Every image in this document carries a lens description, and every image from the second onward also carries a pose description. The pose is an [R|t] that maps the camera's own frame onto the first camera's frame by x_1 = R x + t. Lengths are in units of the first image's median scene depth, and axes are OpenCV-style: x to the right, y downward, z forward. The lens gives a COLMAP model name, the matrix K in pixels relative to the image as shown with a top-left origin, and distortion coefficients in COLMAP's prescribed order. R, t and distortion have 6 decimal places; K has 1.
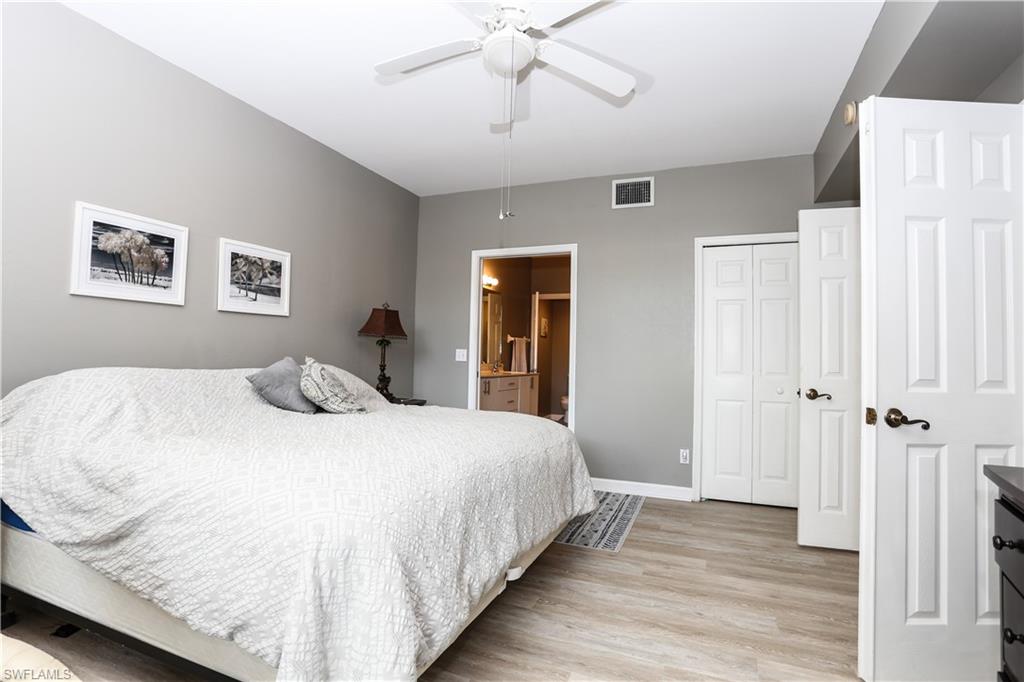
lens RADIAL K [[505.7, 0, 508.2], [0, 505.7, 339.1], [0, 0, 1]] dist [-0.074710, 0.026977]
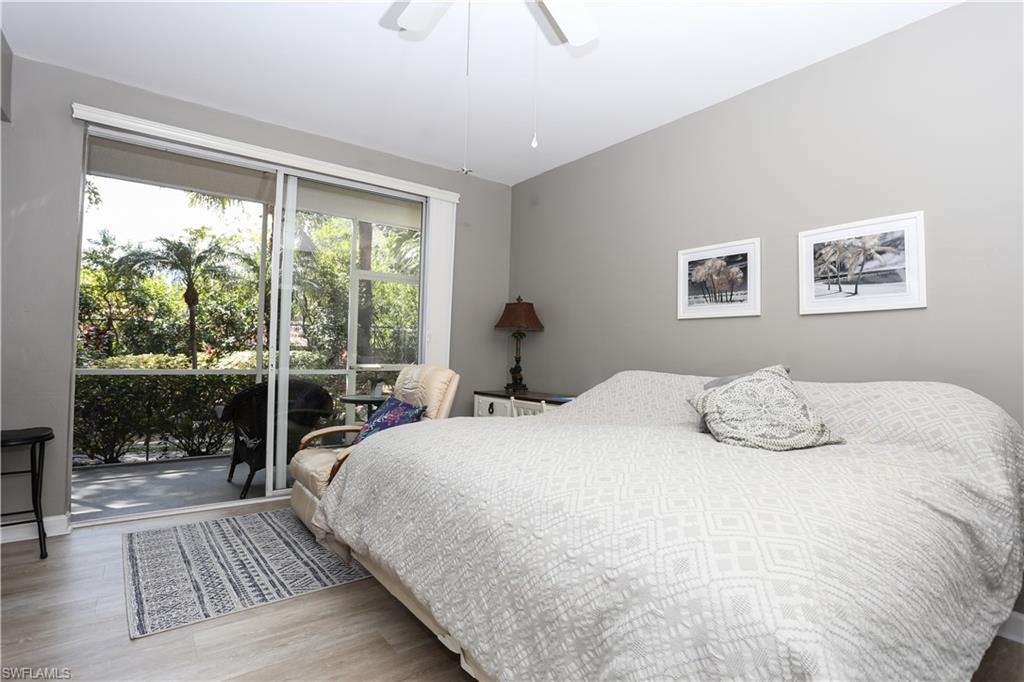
lens RADIAL K [[505.7, 0, 508.2], [0, 505.7, 339.1], [0, 0, 1]] dist [-0.074710, 0.026977]
pose [[-0.485371, -0.077650, -0.870854, 0.483374], [-0.016894, 0.996695, -0.079455, 0.071935], [0.874145, -0.023853, -0.485078, 1.097483]]
